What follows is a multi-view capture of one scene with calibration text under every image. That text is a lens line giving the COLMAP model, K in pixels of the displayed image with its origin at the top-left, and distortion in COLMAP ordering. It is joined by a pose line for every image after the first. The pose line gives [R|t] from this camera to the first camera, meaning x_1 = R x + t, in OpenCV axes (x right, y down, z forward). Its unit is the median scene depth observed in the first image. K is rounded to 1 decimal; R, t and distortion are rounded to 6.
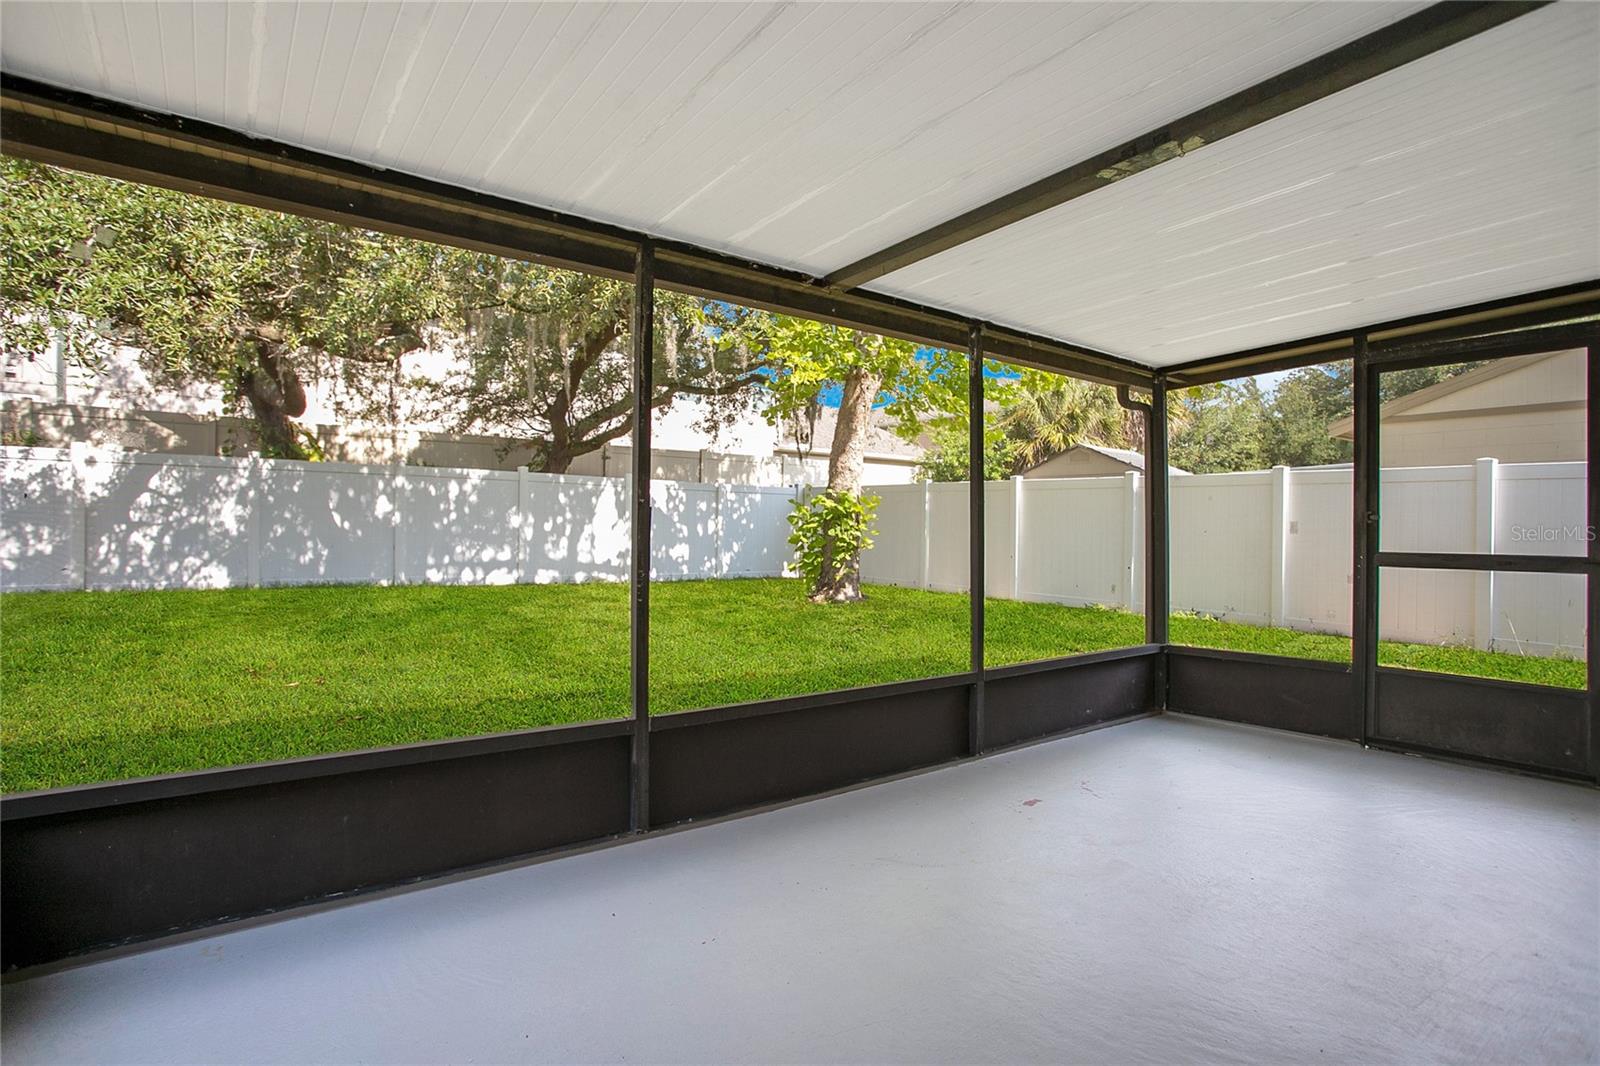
lens RADIAL K [[823.0, 0, 774.9], [0, 823.0, 525.2], [0, 0, 1]] dist [-0.000538, 0.001853]
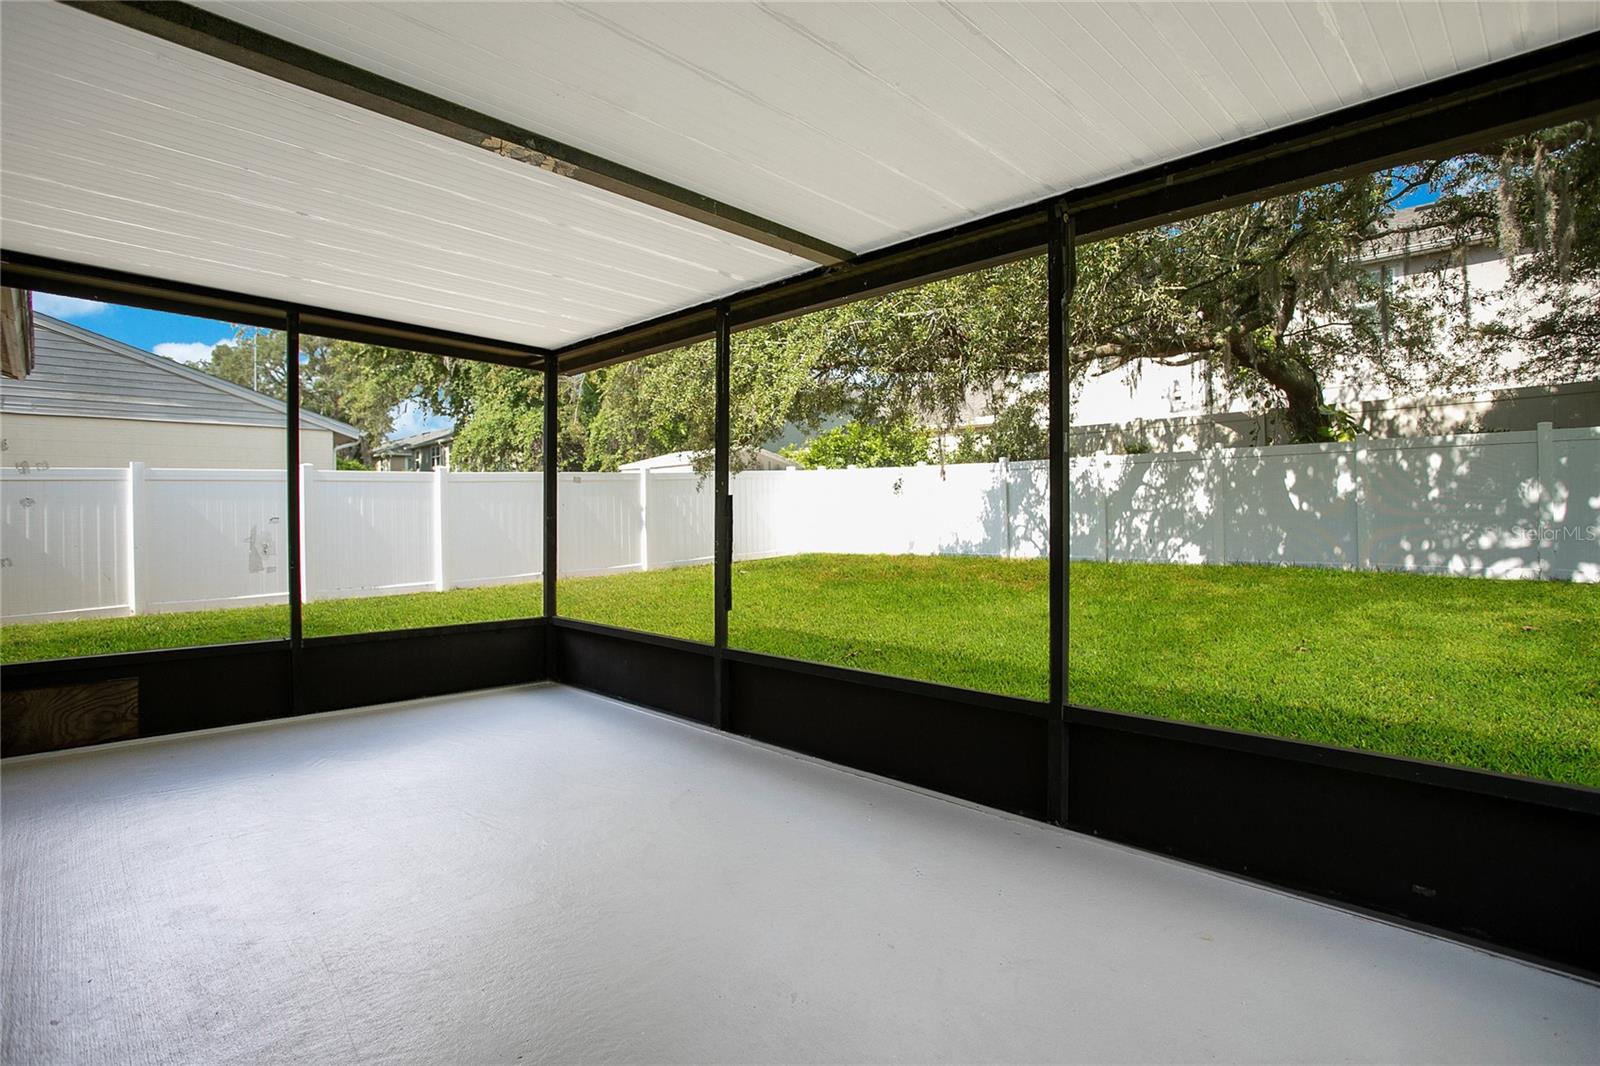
lens RADIAL K [[823.0, 0, 811.4], [0, 823.0, 517.7], [0, 0, 1]] dist [-0.000538, 0.001853]
pose [[0.192686, -0.012761, -0.981178, 0.315557], [0.020897, 0.999742, -0.008899, 0.008294], [0.981038, -0.018789, 0.192903, 0.229050]]
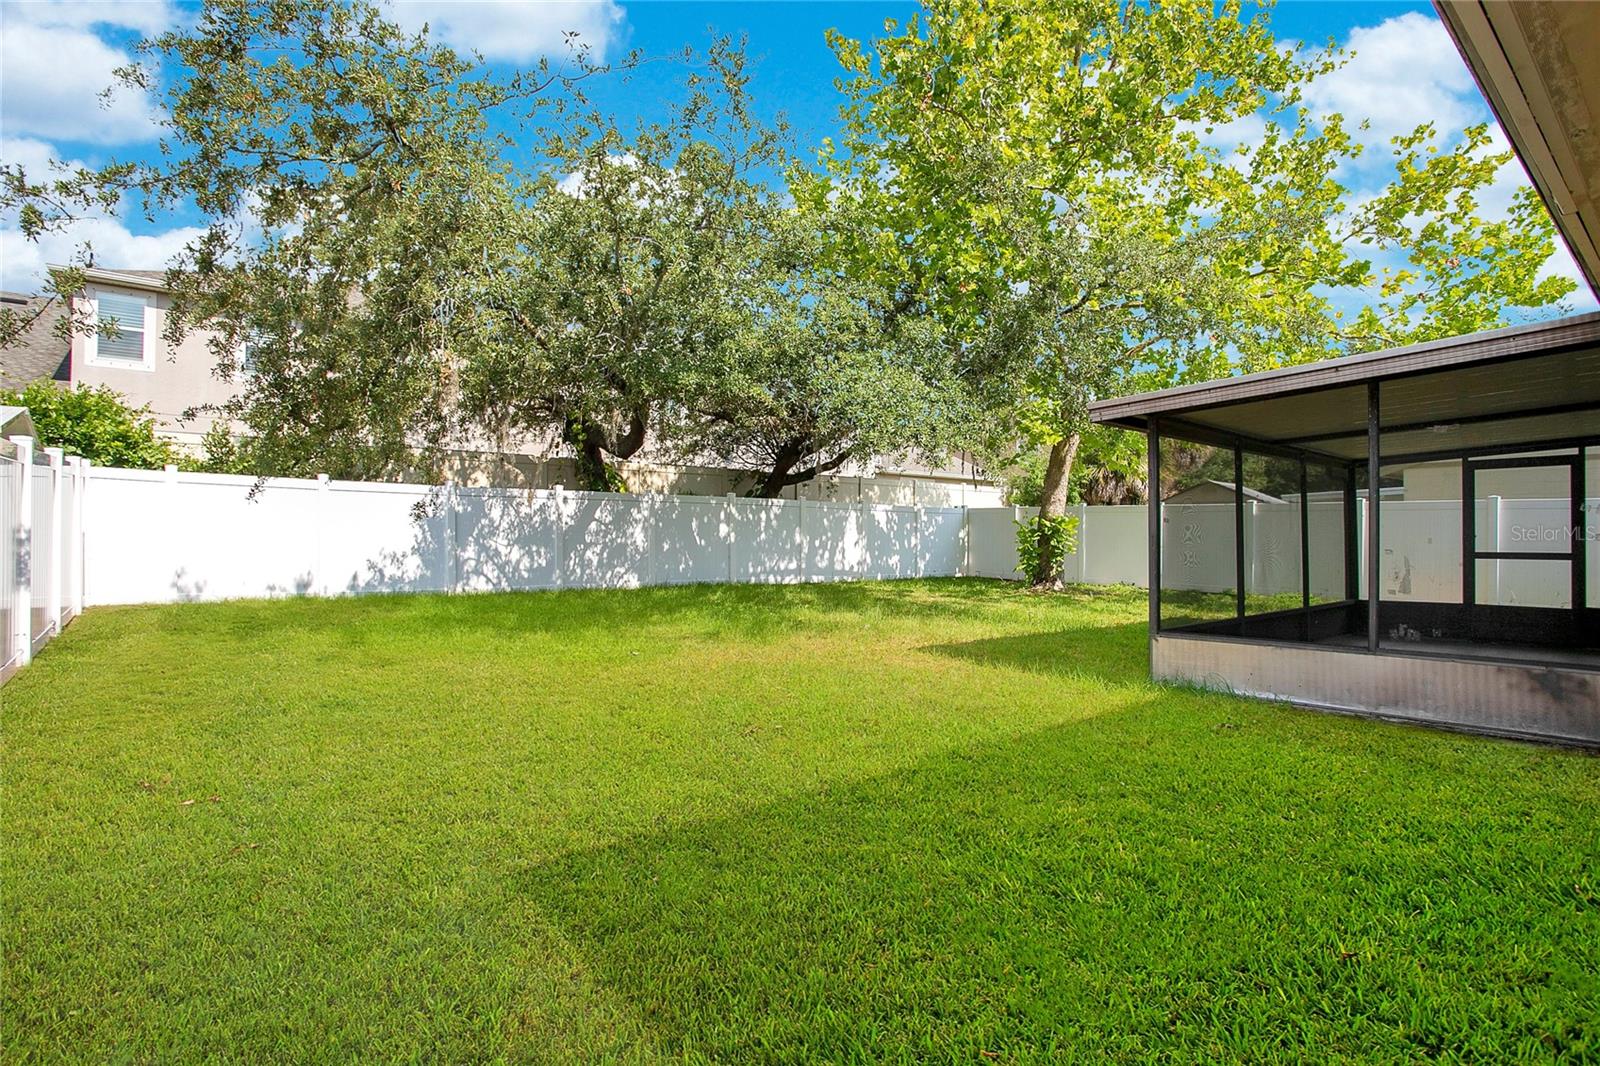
lens RADIAL K [[823.0, 0, 806.9], [0, 823.0, 545.6], [0, 0, 1]] dist [-0.000538, 0.001853]
pose [[0.995676, -0.013330, 0.091931, -0.459138], [0.012741, 0.999894, 0.006989, -0.003461], [-0.092015, -0.005788, 0.995741, -0.368241]]
